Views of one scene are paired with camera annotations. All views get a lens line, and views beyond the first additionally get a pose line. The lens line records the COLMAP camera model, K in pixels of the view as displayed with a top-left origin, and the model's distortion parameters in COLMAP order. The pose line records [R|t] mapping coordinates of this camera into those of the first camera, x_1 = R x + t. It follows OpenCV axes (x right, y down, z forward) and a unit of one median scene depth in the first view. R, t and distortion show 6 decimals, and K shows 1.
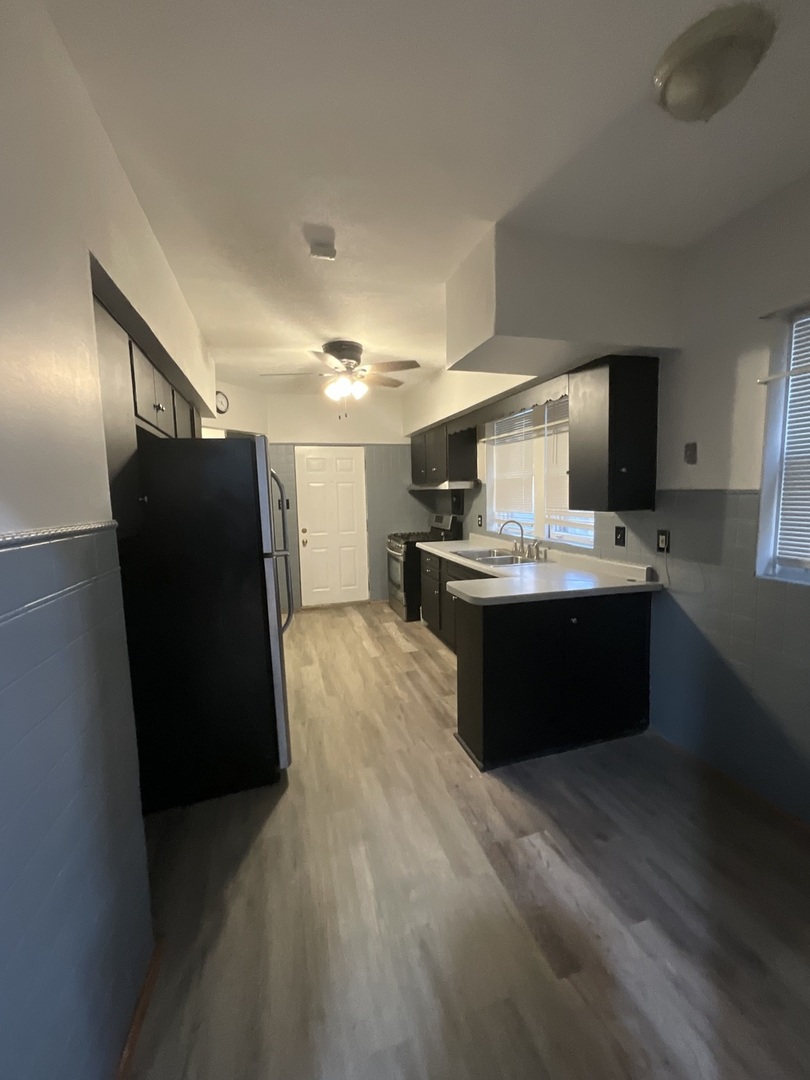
lens RADIAL K [[436.4, 0, 402.7], [0, 436.4, 537.7], [0, 0, 1]] dist [-0.002941, -0.000214]
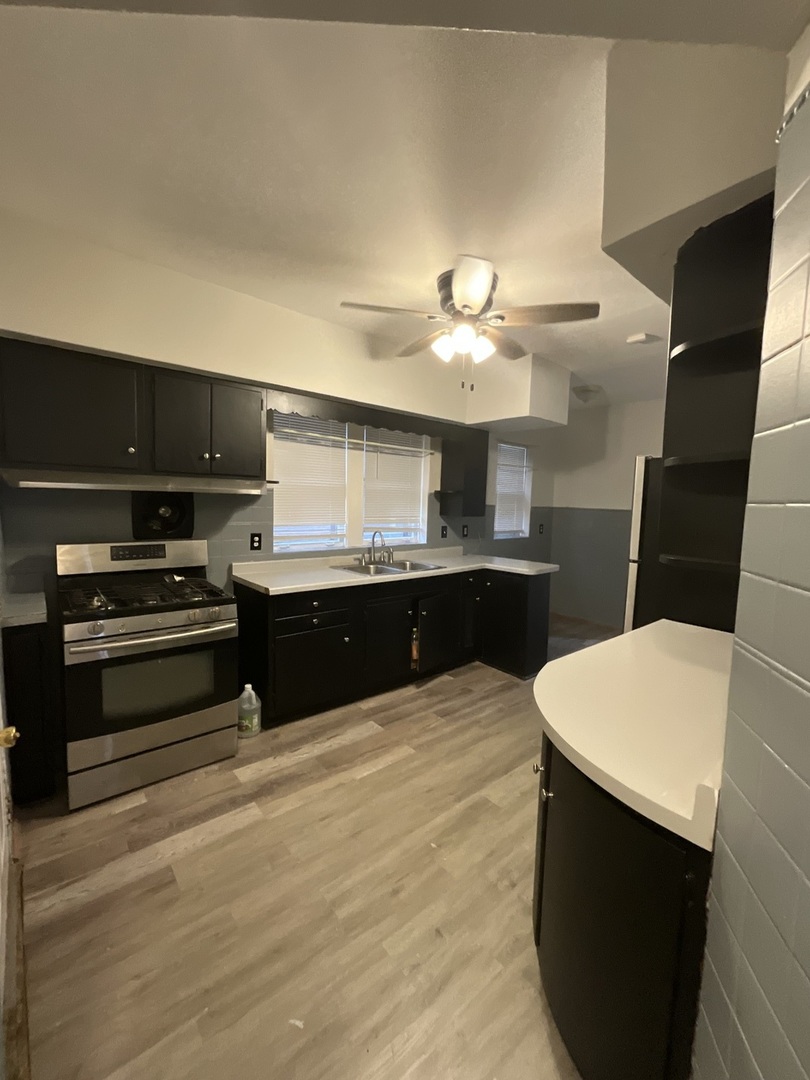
lens RADIAL K [[440.5, 0, 405.0], [0, 440.5, 540.0], [0, 0, 1]] dist [-0.001060, 0.000318]
pose [[-0.411474, -0.061250, 0.909361, -0.704267], [0.088135, 0.990390, 0.106587, -0.121742], [-0.907150, 0.124004, -0.402122, 1.353751]]
